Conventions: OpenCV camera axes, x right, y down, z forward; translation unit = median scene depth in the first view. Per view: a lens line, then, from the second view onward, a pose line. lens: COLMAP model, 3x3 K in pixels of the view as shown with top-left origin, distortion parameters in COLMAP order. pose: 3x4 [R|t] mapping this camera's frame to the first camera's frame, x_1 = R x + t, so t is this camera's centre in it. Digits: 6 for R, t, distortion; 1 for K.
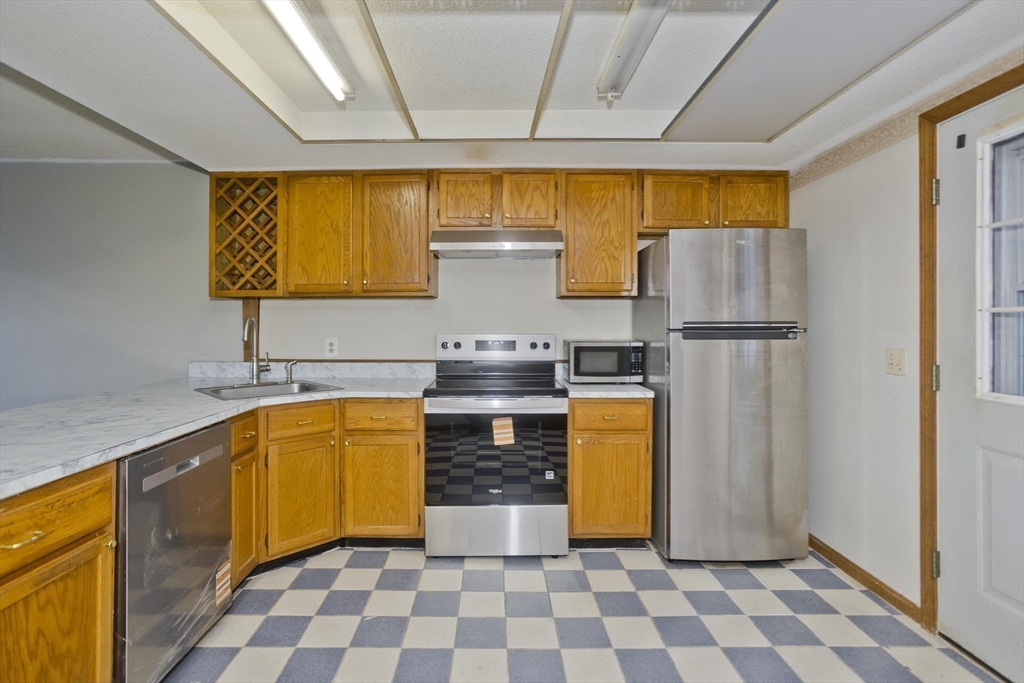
lens RADIAL K [[500.6, 0, 496.0], [0, 500.6, 323.4], [0, 0, 1]] dist [-0.053098, 0.026707]
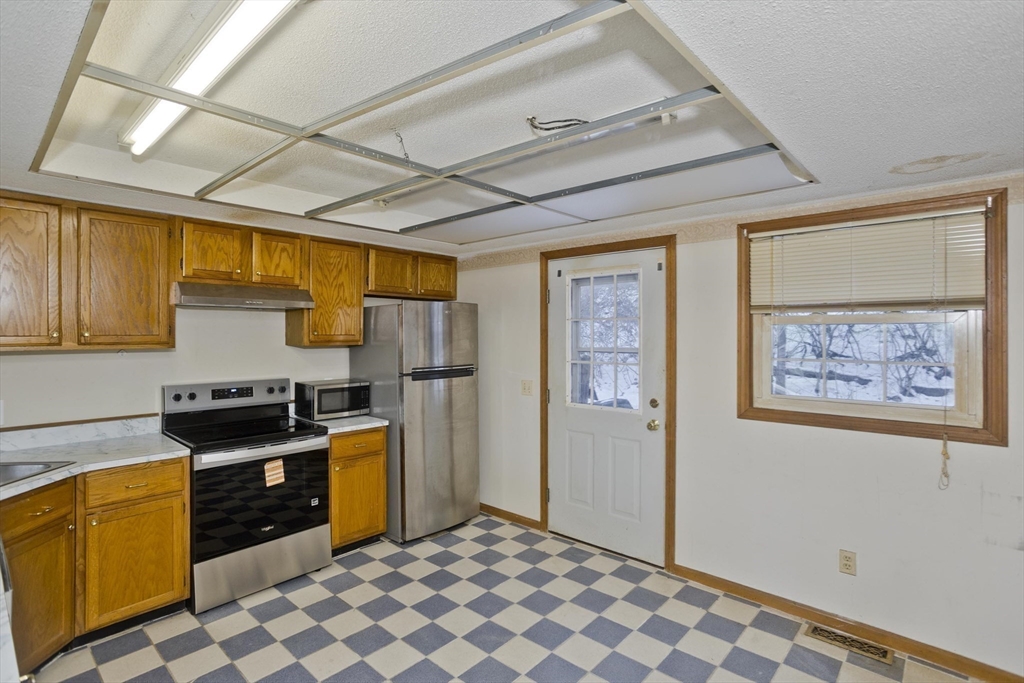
lens RADIAL K [[488.9, 0, 512.0], [0, 488.9, 341.5], [0, 0, 1]] dist [-0.043254, 0.025219]
pose [[0.673689, -0.008458, 0.738966, -0.420426], [-0.000392, 0.999930, 0.011803, -0.089014], [-0.739014, -0.008242, 0.673639, -0.115026]]
